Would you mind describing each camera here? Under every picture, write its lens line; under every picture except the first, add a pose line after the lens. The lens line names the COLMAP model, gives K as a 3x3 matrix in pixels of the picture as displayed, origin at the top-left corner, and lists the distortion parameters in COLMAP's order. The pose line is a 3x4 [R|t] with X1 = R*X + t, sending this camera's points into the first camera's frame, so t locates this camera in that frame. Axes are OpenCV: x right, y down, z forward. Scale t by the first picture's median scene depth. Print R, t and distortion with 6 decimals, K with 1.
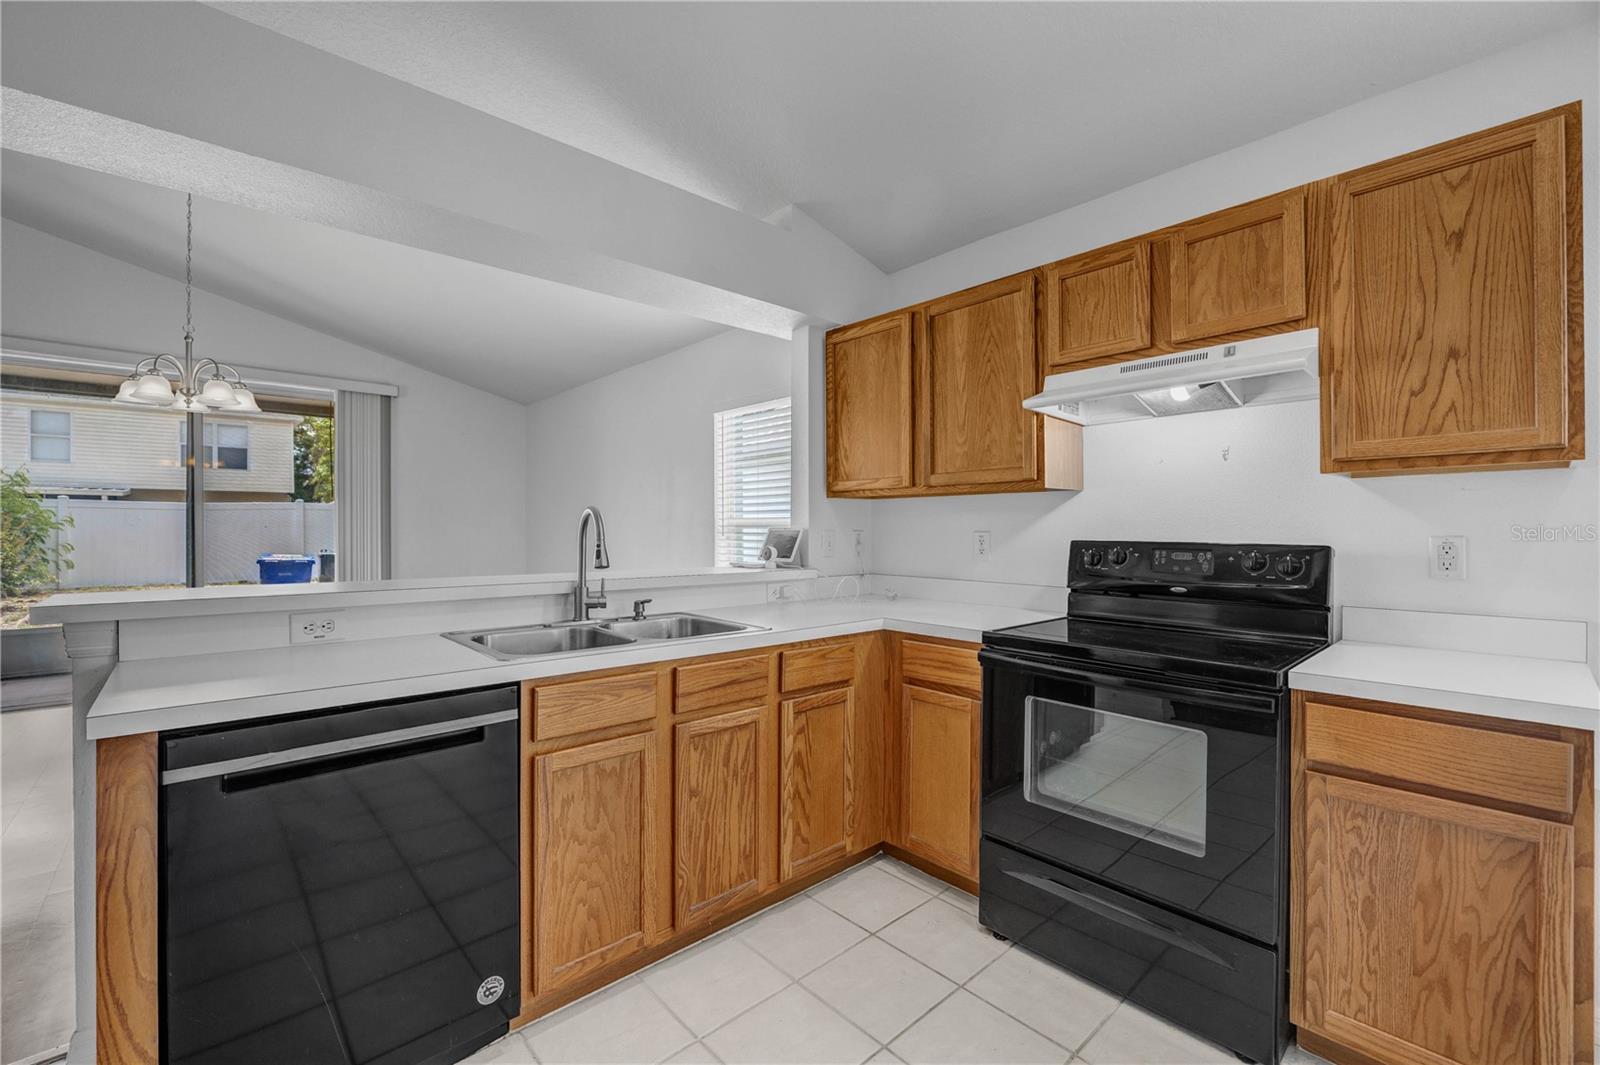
lens RADIAL K [[674.0, 0, 797.1], [0, 674.0, 525.8], [0, 0, 1]] dist [-0.014144, -0.000106]
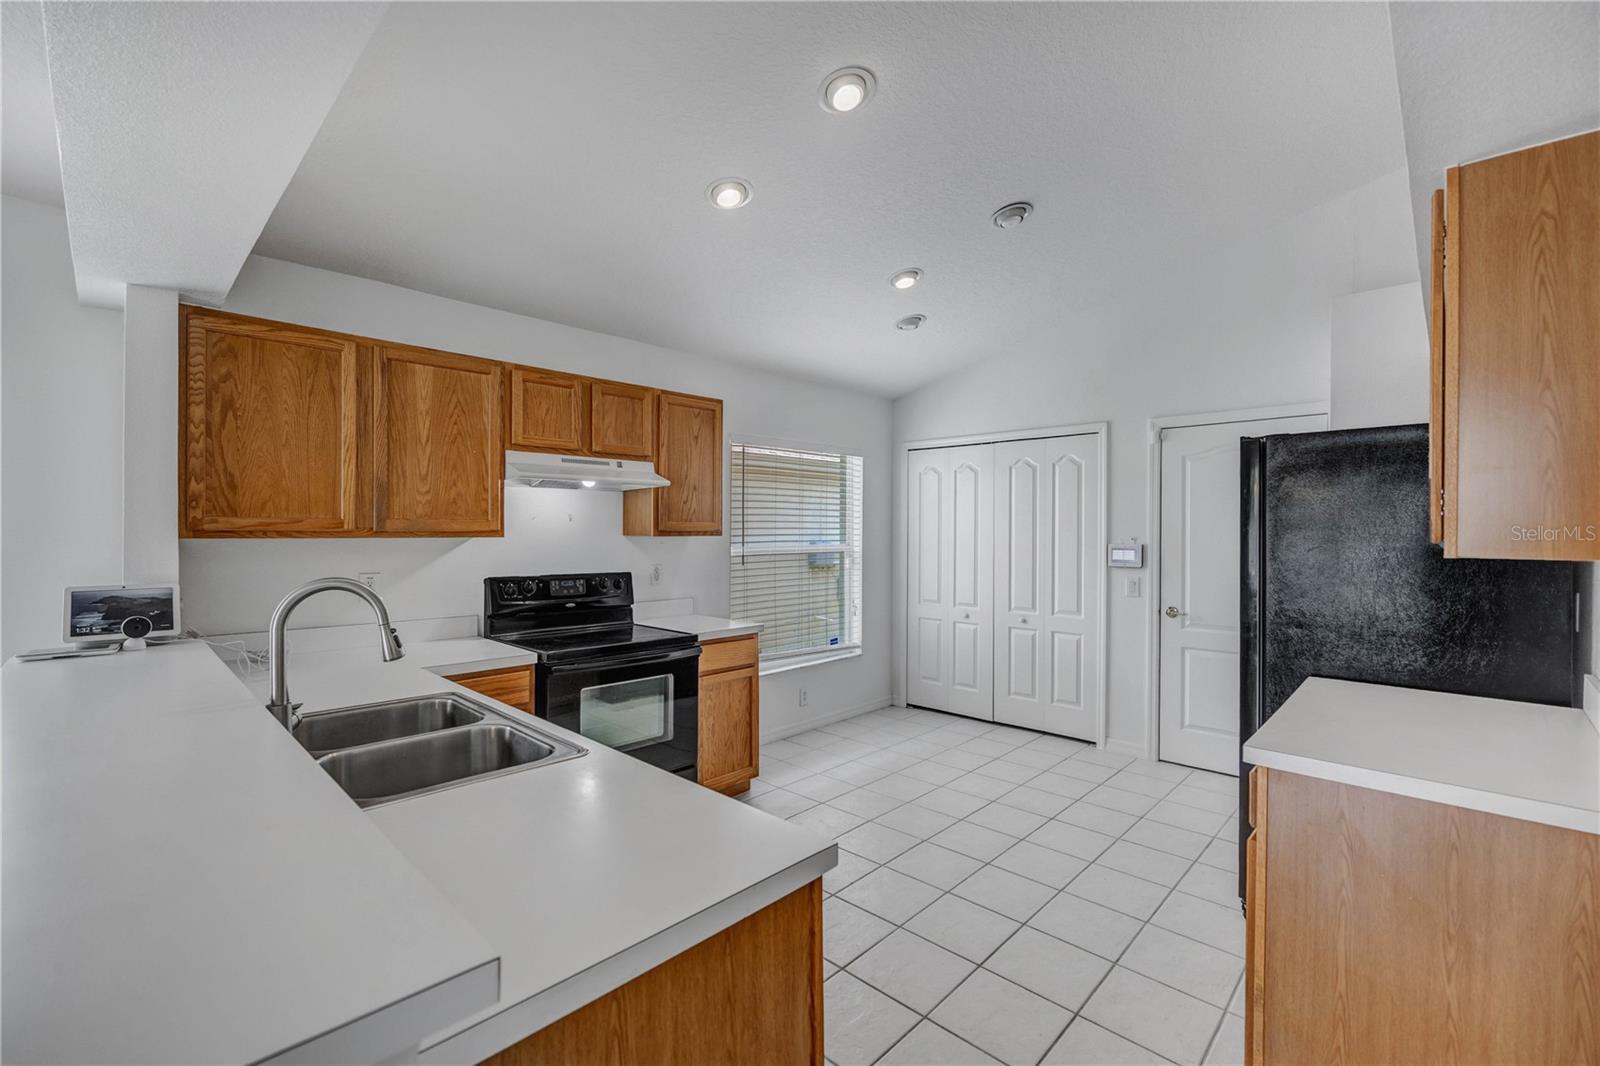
lens RADIAL K [[679.5, 0, 800.0], [0, 679.5, 533.0], [0, 0, 1]] dist [-0.016244, -0.000005]
pose [[-0.067966, -0.002897, 0.997683, -1.099840], [-0.010070, 0.999947, 0.002218, -0.085789], [-0.997637, -0.009896, -0.067992, 0.617027]]
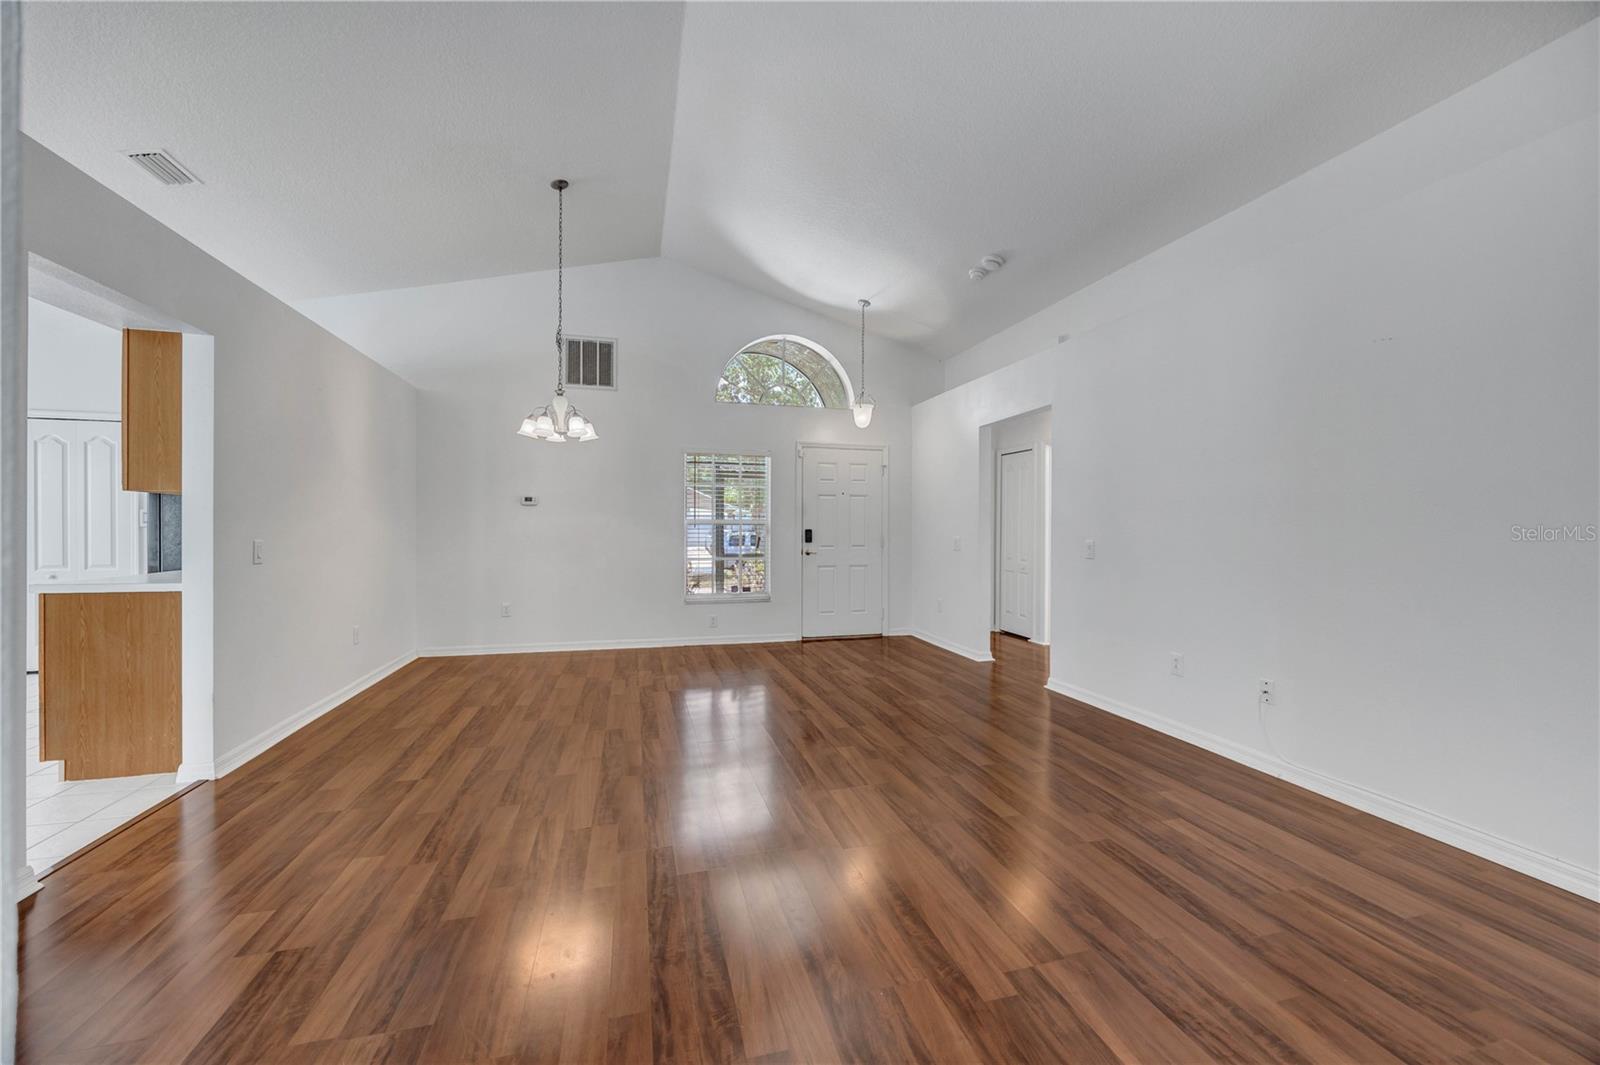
lens RADIAL K [[613.1, 0, 796.3], [0, 613.1, 527.6], [0, 0, 1]] dist [-0.000608, -0.000325]
pose [[-0.890068, -0.000760, 0.455827, -2.558168], [-0.004316, 0.999968, -0.006761, 0.024614], [-0.455807, -0.007986, -0.890043, 0.500408]]
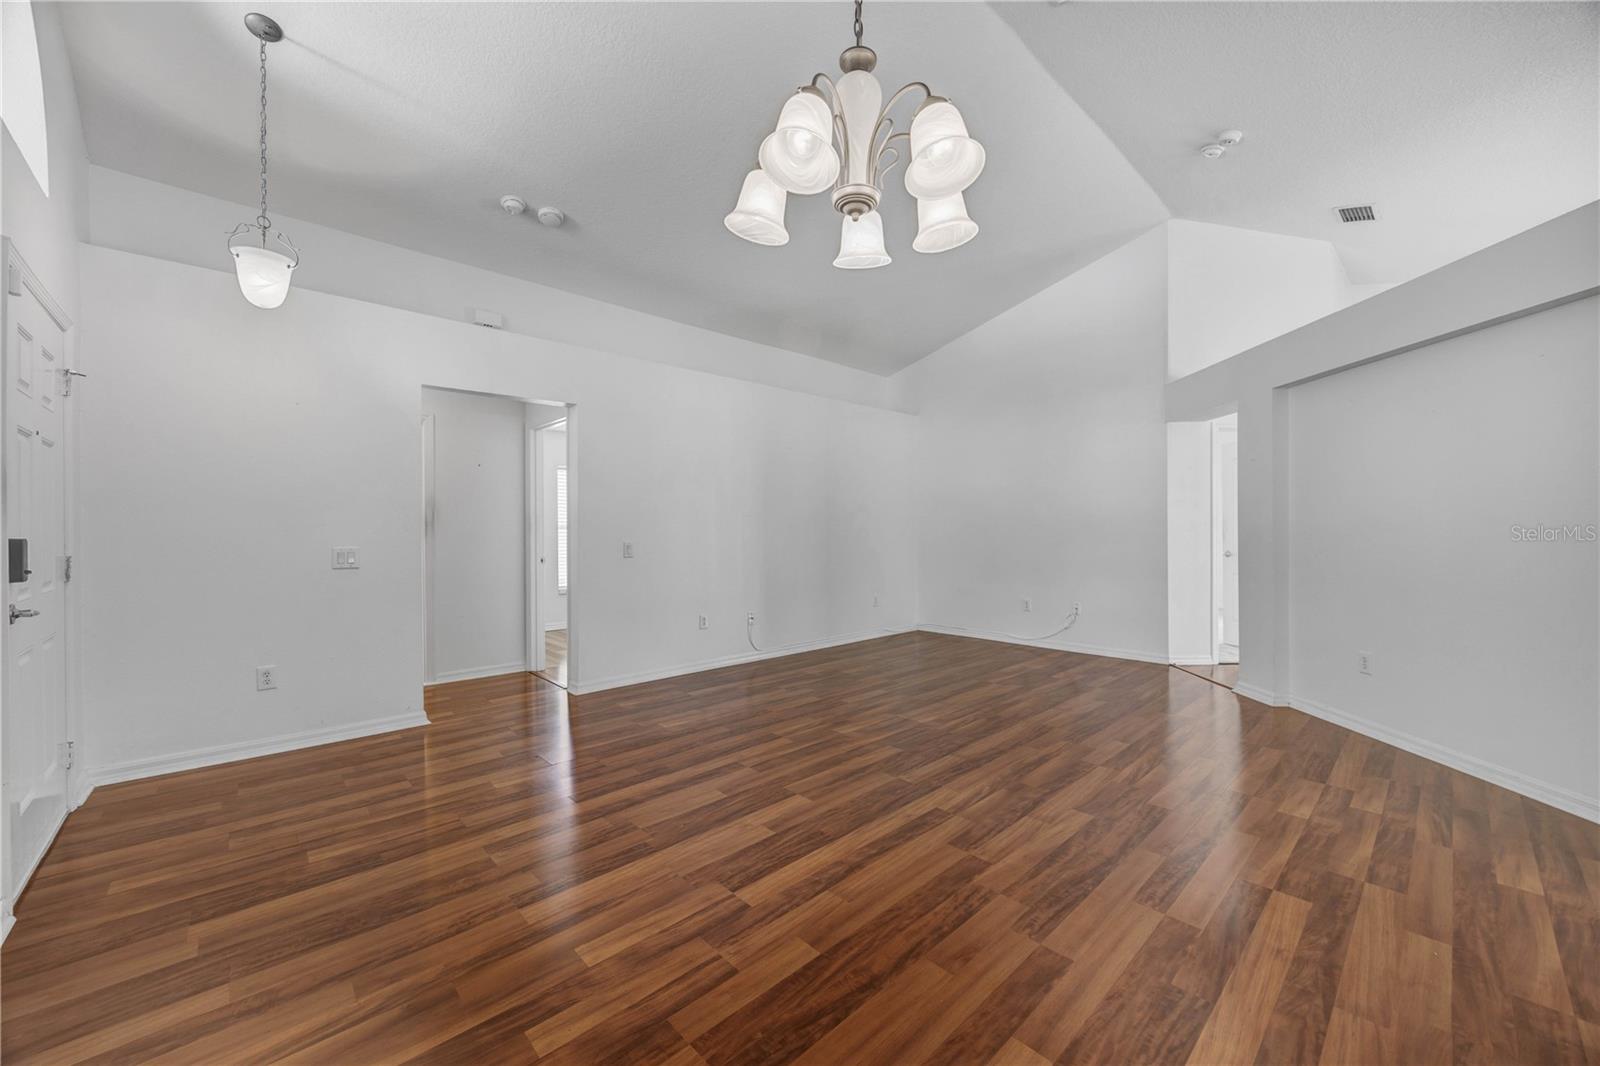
lens RADIAL K [[605.5, 0, 799.9], [0, 605.5, 530.9], [0, 0, 1]] dist [-0.002119, -0.000253]
pose [[0.015381, -0.000793, -0.999881, -0.122934], [0.008862, 0.999961, -0.000657, 0.012656], [0.999842, -0.008851, 0.015388, -1.178885]]
